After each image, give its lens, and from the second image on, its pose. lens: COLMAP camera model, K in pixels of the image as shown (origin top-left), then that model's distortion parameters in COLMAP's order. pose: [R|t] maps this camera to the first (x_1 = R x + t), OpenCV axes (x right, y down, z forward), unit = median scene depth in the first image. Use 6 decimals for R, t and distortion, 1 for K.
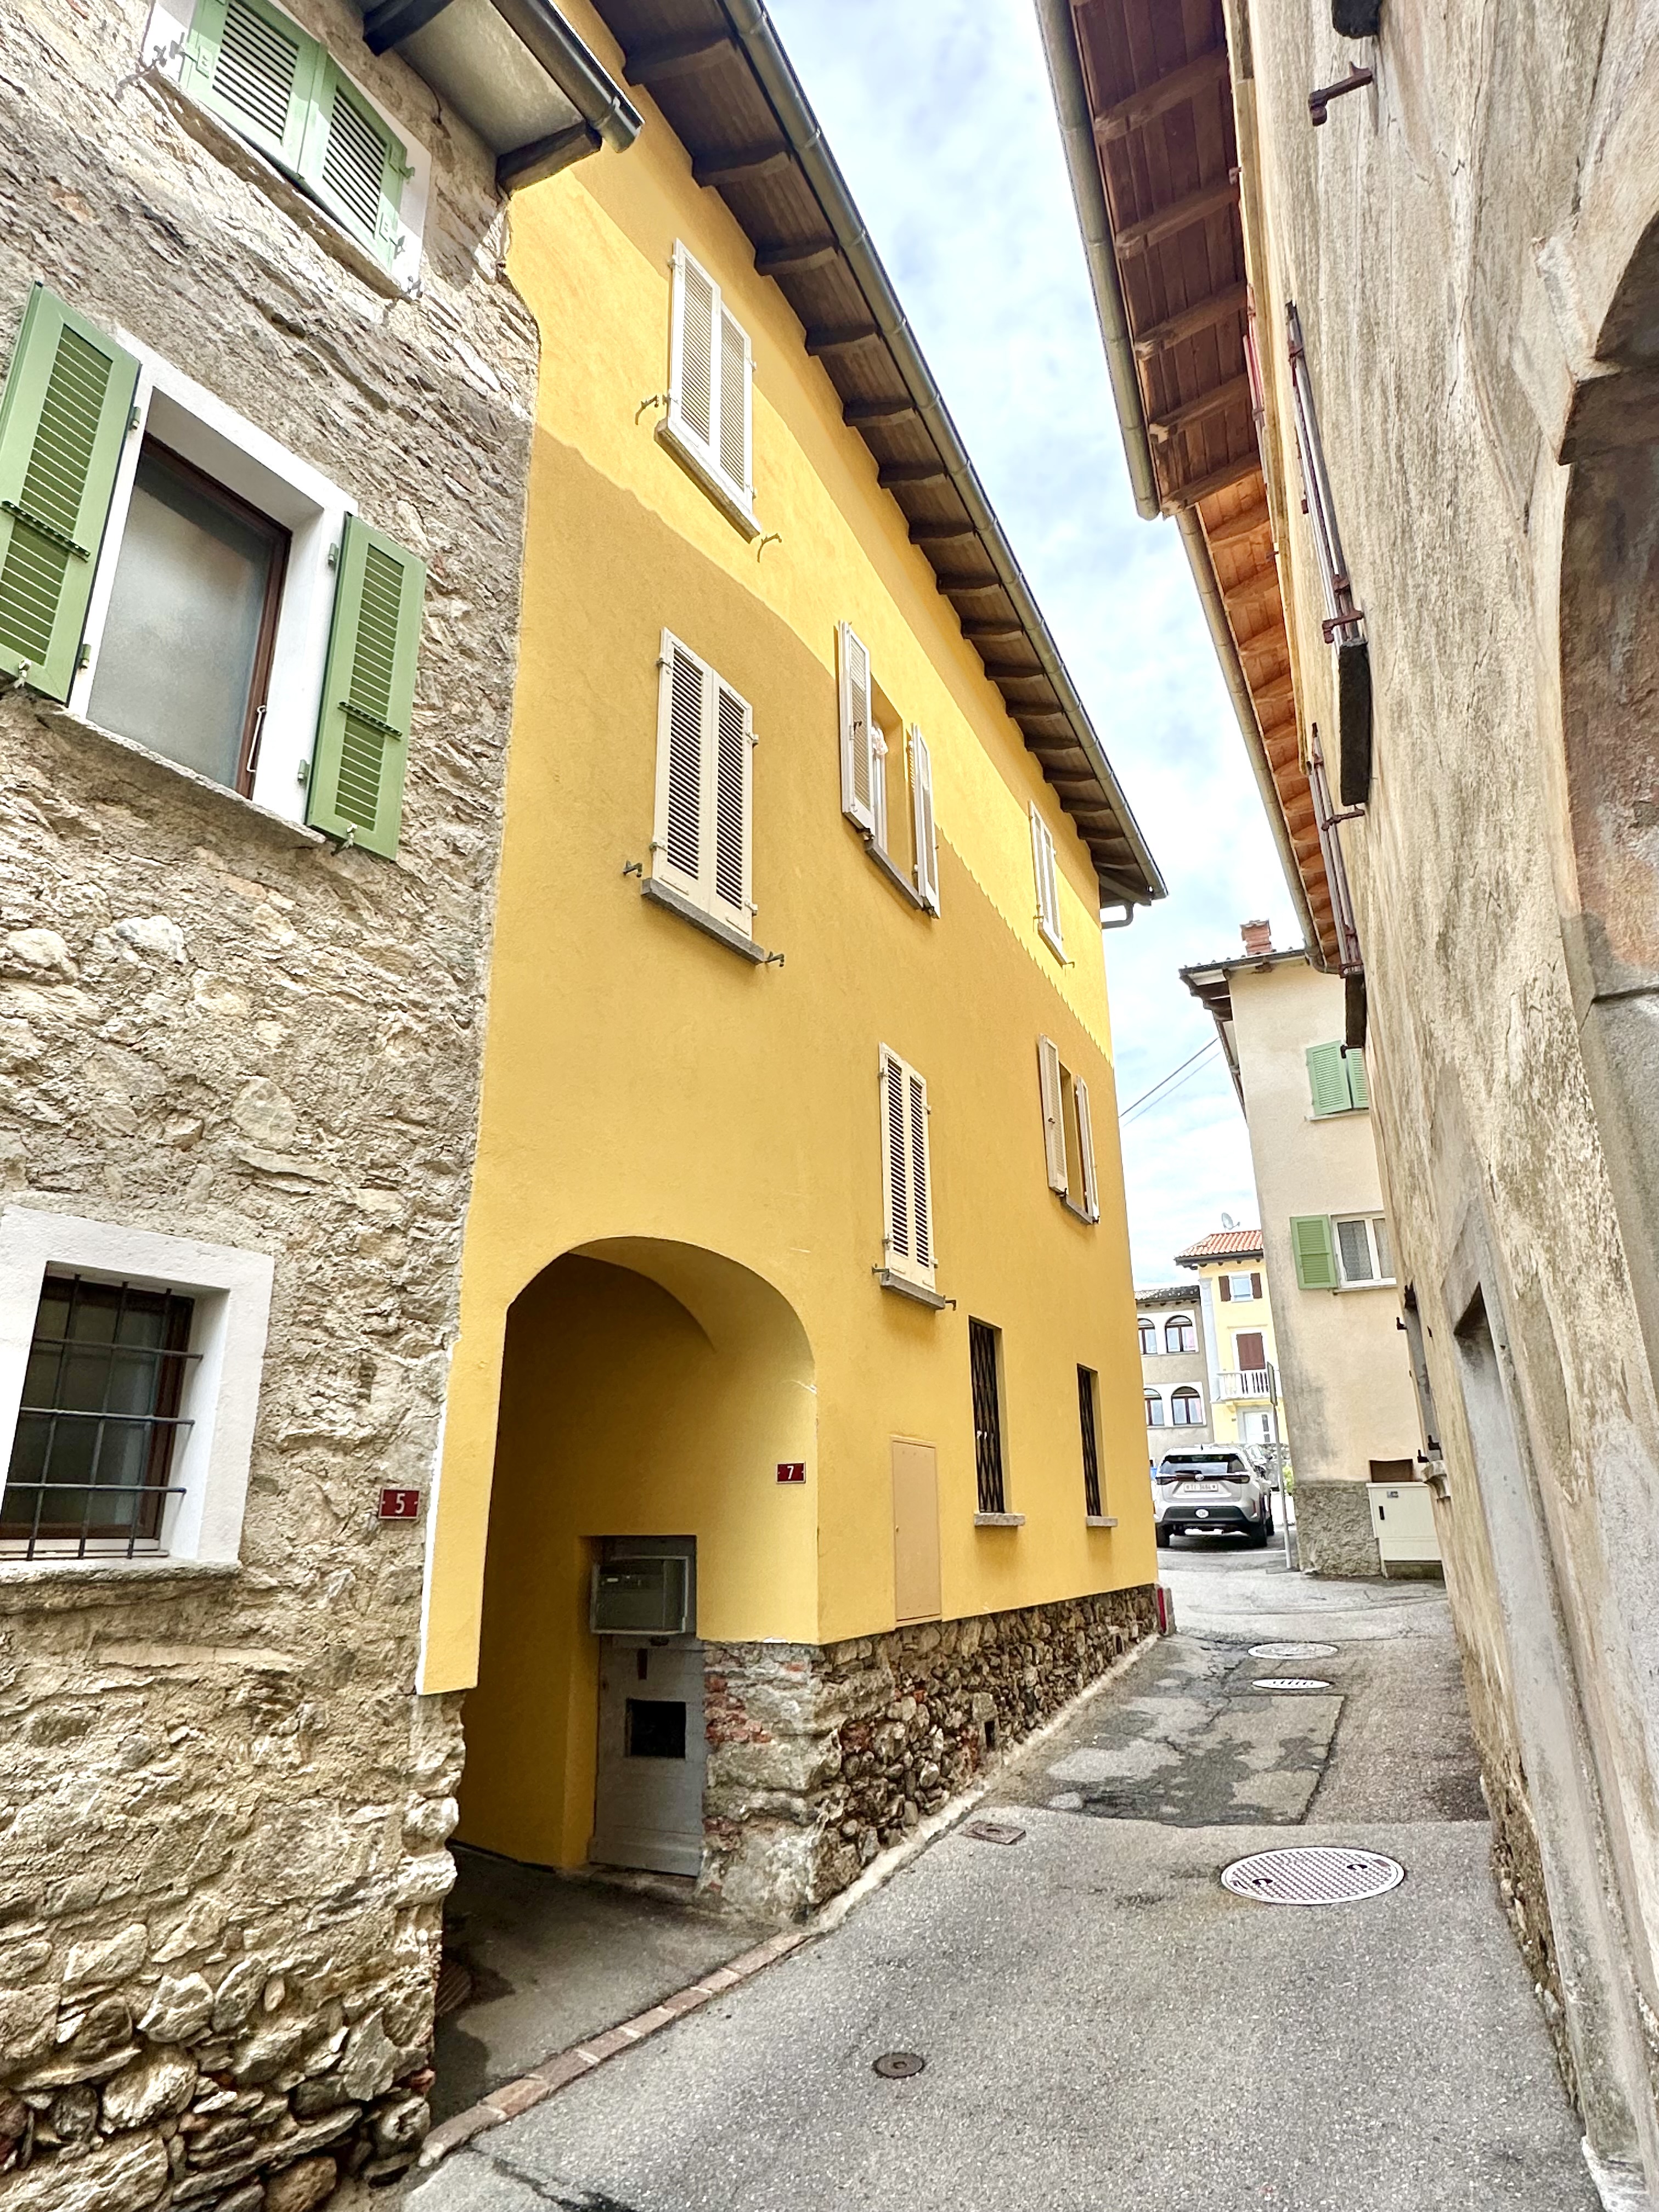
lens RADIAL K [[1274.5, 0, 822.2], [0, 1274.5, 1107.3], [0, 0, 1]] dist [-0.003877, 0.001666]
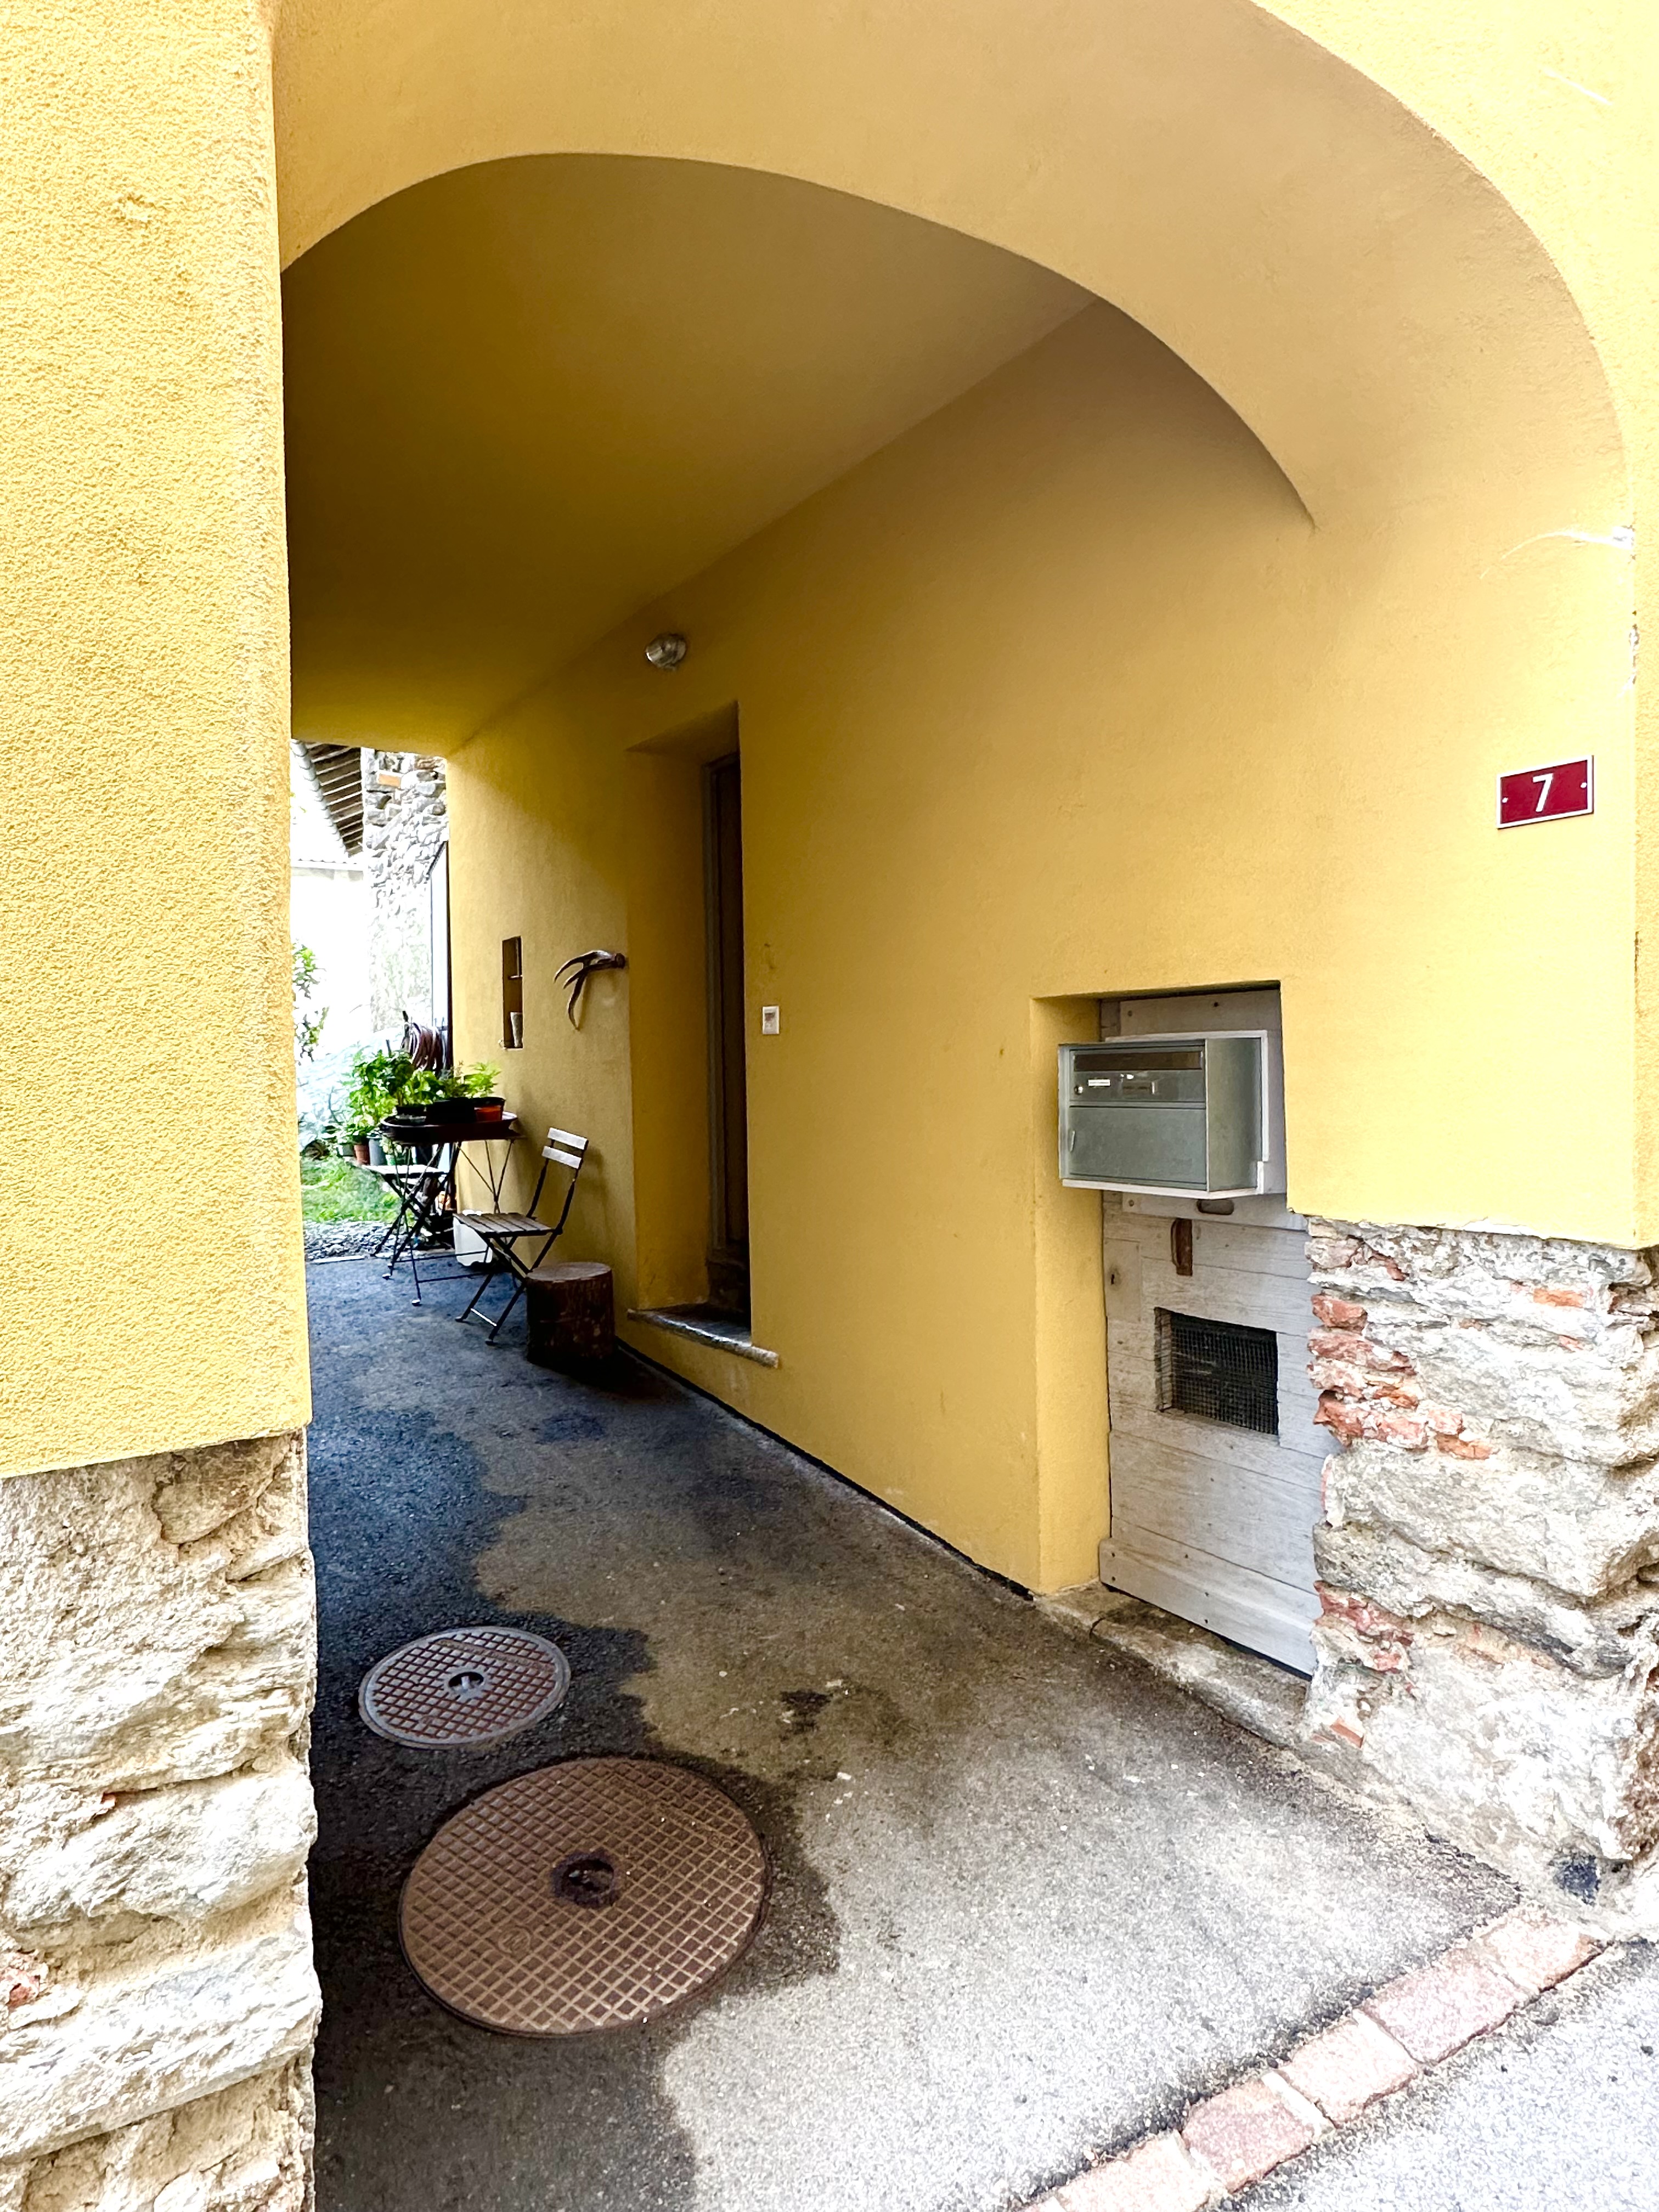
lens RADIAL K [[1274.5, 0, 830.9], [0, 1274.5, 1107.3], [0, 0, 1]] dist [-0.003877, 0.001666]
pose [[0.878523, 0.003789, -0.477685, -0.031129], [0.165535, 0.935597, 0.311859, 0.238589], [0.448102, -0.353049, 0.821317, 0.624373]]
